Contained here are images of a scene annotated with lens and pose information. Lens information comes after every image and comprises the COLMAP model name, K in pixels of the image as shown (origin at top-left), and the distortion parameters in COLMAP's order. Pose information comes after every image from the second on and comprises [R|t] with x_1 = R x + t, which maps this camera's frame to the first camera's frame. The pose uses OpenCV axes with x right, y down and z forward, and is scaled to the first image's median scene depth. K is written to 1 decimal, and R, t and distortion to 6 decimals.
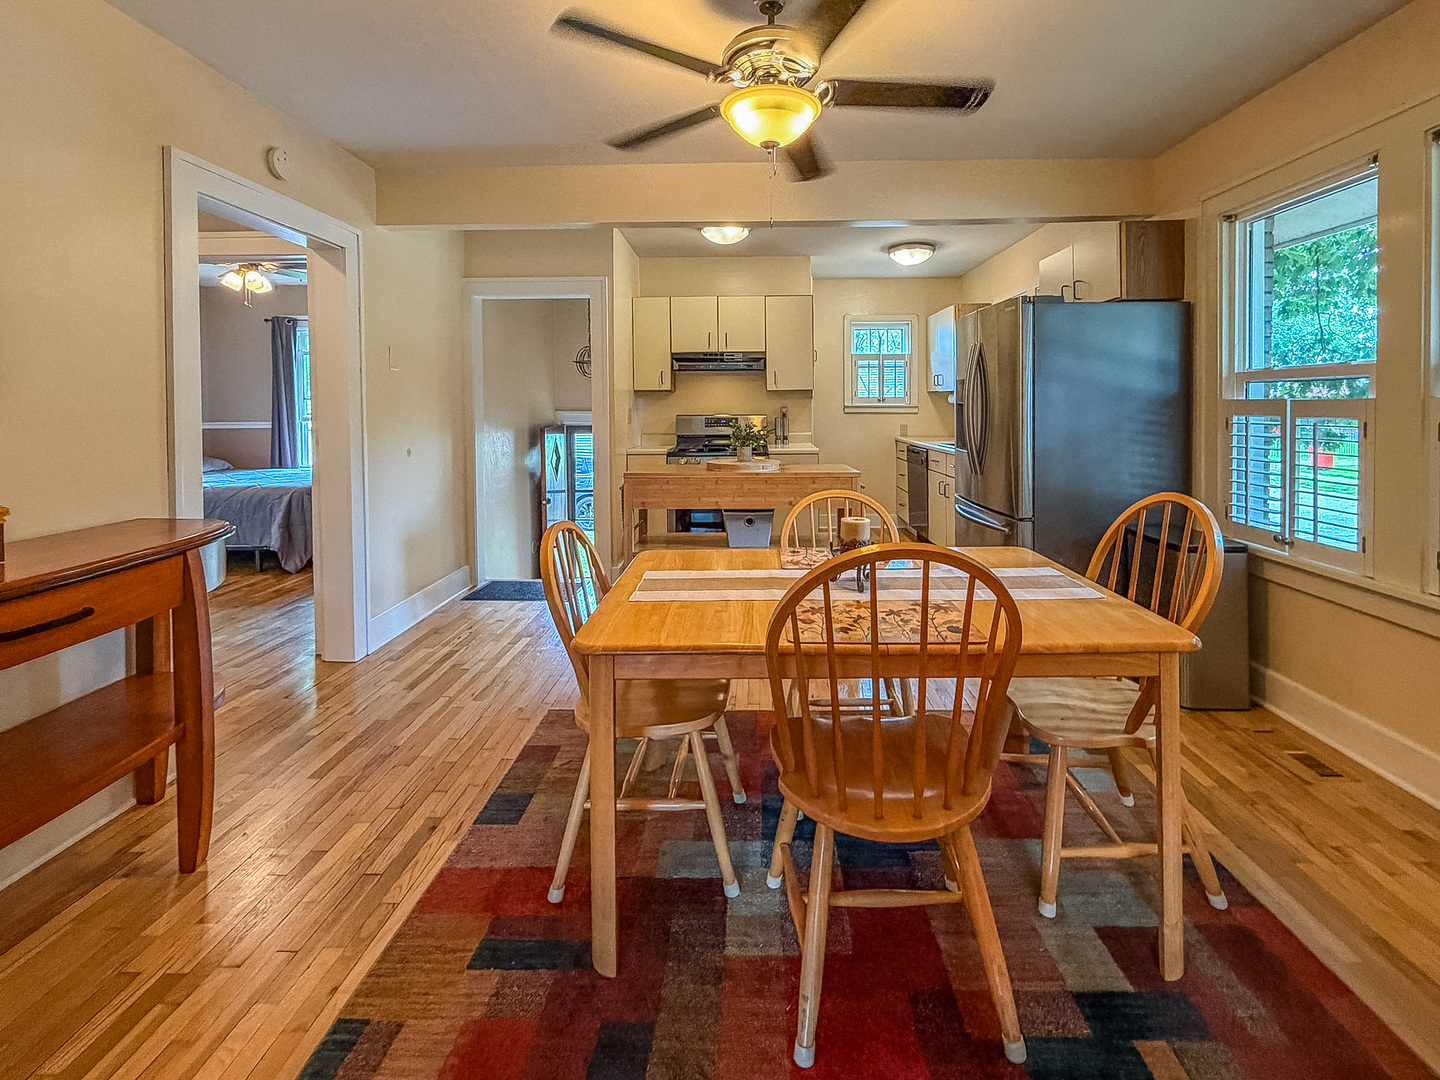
lens RADIAL K [[630.7, 0, 749.7], [0, 630.7, 418.4], [0, 0, 1]] dist [0.001555, 0.000281]
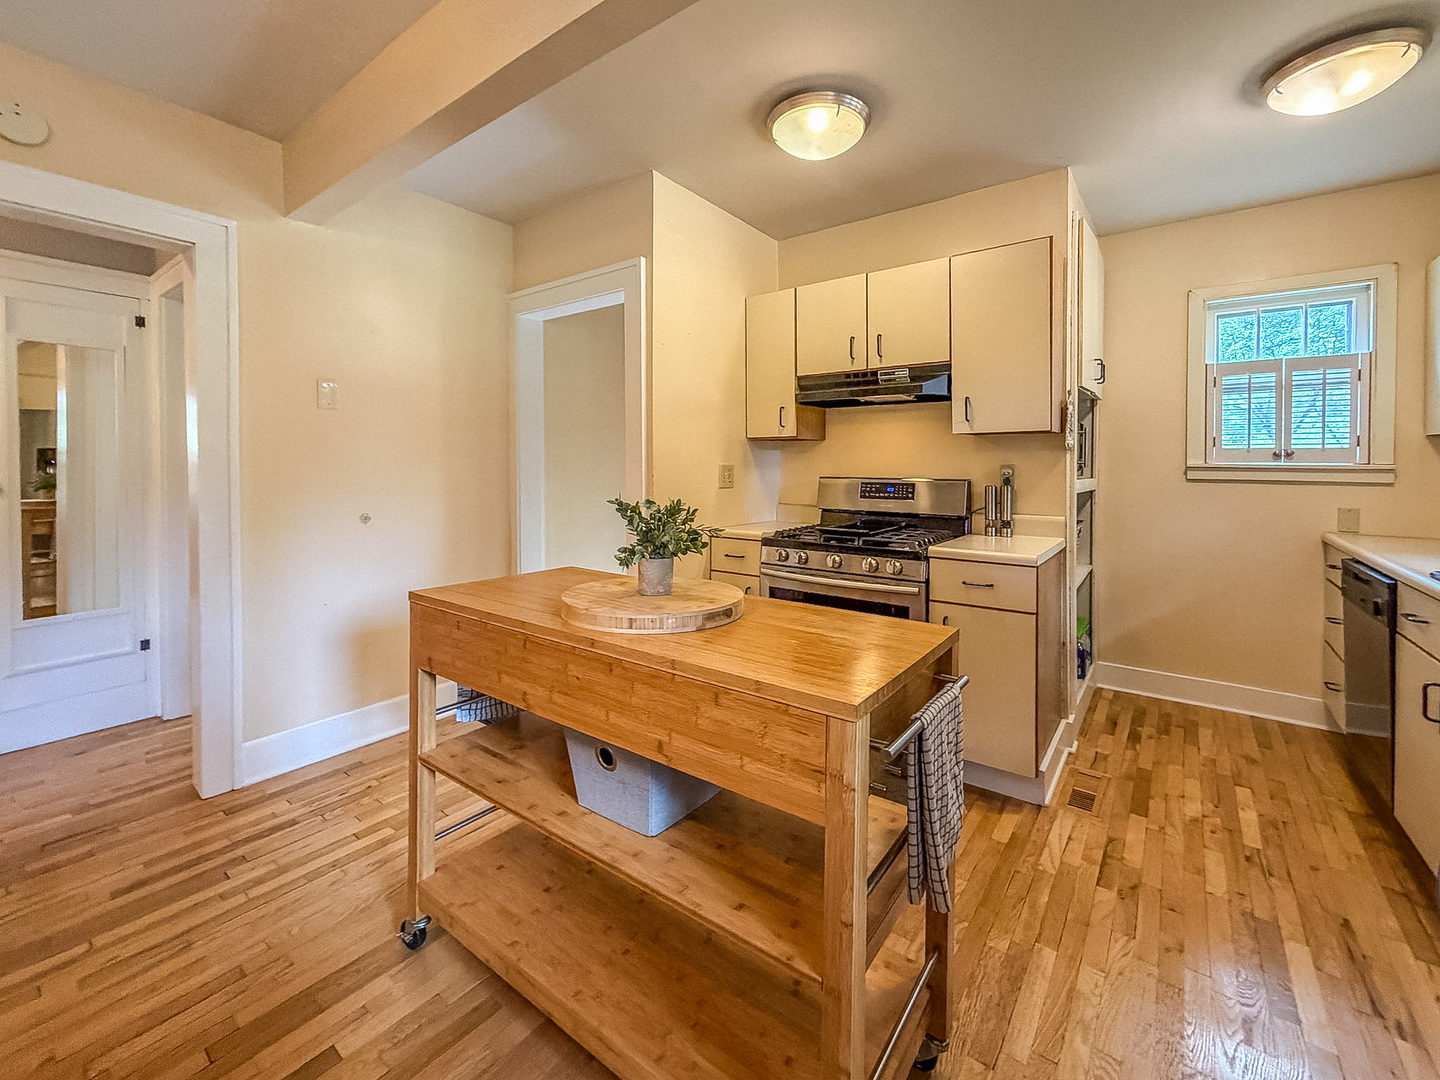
lens RADIAL K [[600.7, 0, 716.7], [0, 600.7, 473.9], [0, 0, 1]] dist [-0.001102, 0.000685]
pose [[0.809974, 0.017137, -0.586215, 0.161882], [-0.020209, 0.999795, 0.001305, -0.007786], [0.586117, 0.010790, 0.810155, 0.473840]]
